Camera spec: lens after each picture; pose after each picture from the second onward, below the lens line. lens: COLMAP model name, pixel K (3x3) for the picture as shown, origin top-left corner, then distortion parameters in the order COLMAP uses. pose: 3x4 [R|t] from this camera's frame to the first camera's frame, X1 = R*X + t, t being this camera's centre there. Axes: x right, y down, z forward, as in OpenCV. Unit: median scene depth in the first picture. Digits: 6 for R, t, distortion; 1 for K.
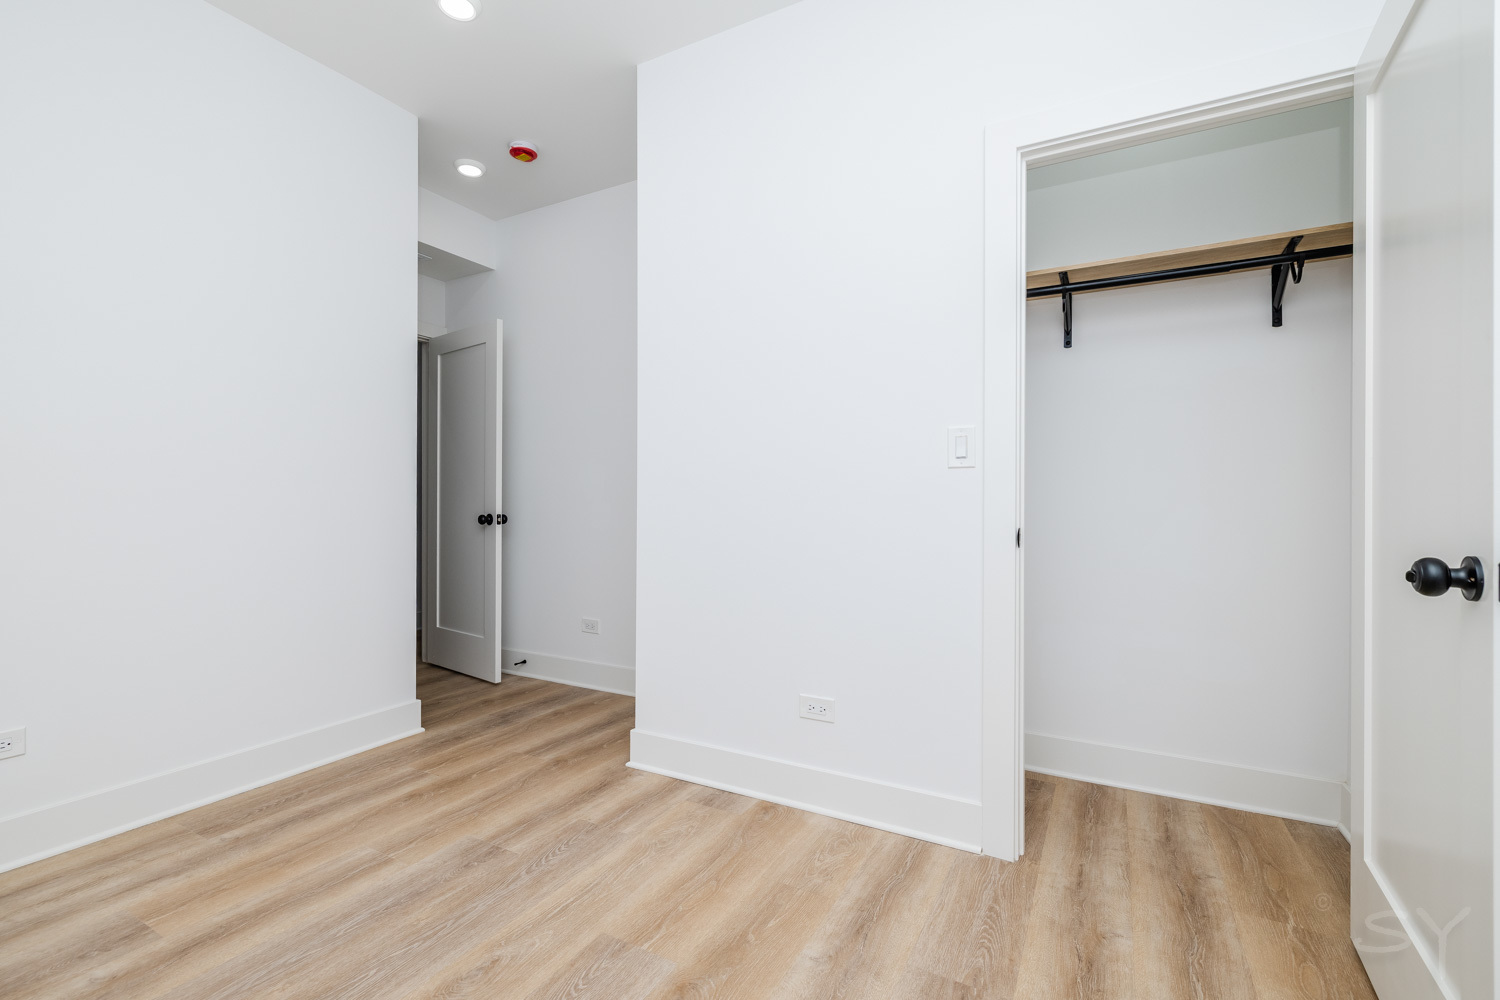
lens RADIAL K [[686.7, 0, 751.3], [0, 686.7, 503.0], [0, 0, 1]] dist [0.001366, 0.000204]
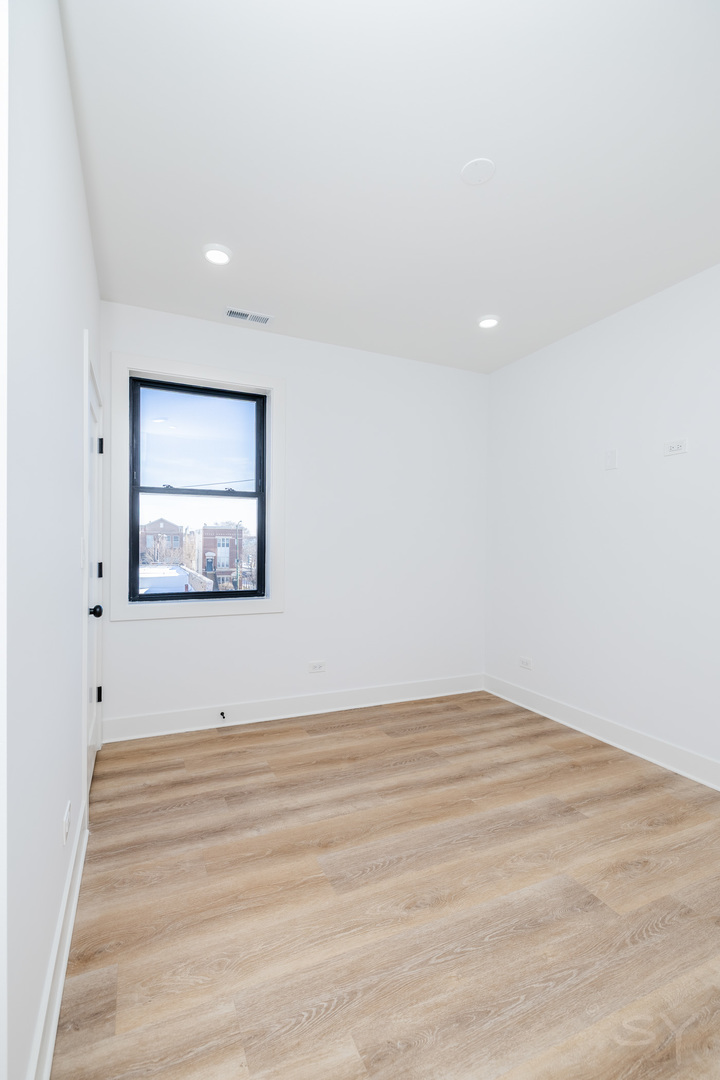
lens RADIAL K [[494.4, 0, 358.0], [0, 494.4, 542.0], [0, 0, 1]] dist [0.001366, 0.000204]
pose [[-0.813448, -0.009580, 0.581559, -0.816403], [-0.012773, 0.999917, -0.001396, -0.105723], [-0.581498, -0.008564, -0.813503, 1.761755]]
